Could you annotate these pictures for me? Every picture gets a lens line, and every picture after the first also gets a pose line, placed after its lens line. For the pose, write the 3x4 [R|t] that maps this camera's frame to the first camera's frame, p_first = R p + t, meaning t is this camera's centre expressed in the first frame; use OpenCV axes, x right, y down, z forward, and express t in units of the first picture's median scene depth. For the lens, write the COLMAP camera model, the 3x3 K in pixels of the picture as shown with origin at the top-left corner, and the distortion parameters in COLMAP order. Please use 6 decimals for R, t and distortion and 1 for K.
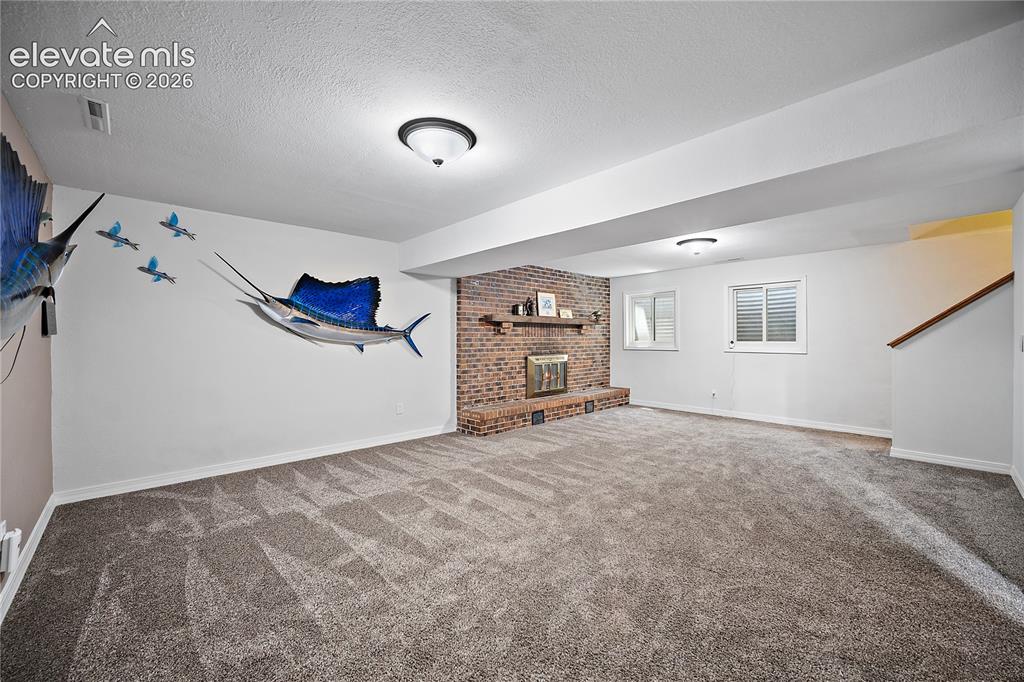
lens RADIAL K [[401.1, 0, 510.0], [0, 401.1, 337.6], [0, 0, 1]] dist [-0.006448, -0.000071]
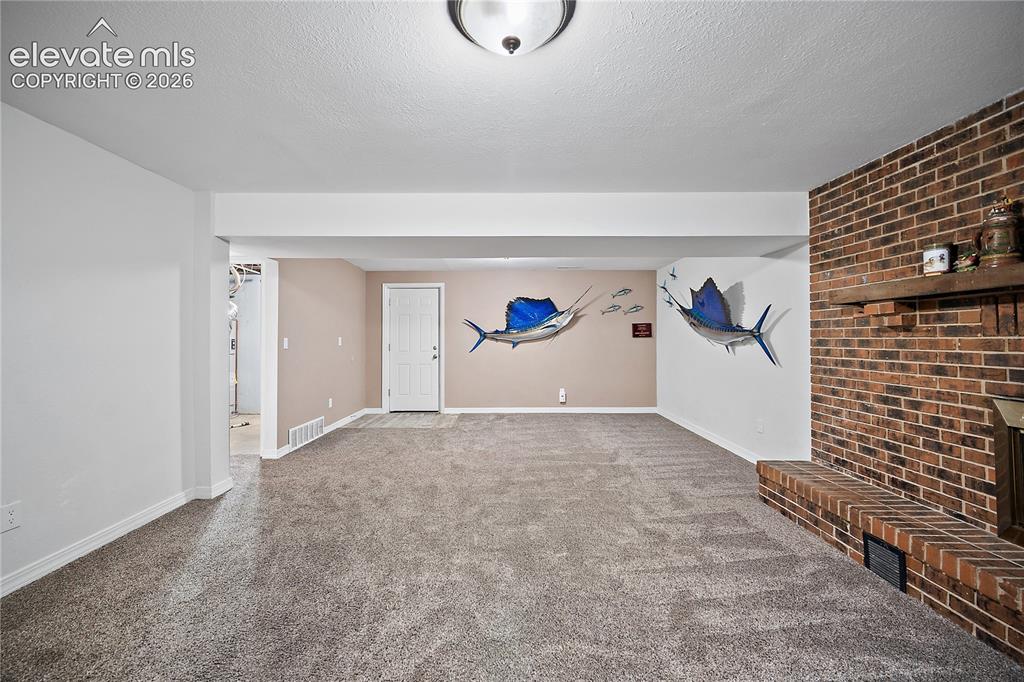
lens RADIAL K [[401.1, 0, 510.0], [0, 401.1, 340.6], [0, 0, 1]] dist [-0.006448, -0.000071]
pose [[-0.678745, 0.004448, -0.734361, 0.564176], [0.000978, 0.999986, 0.005153, -0.000029], [0.734374, 0.002779, -0.678740, 1.004170]]
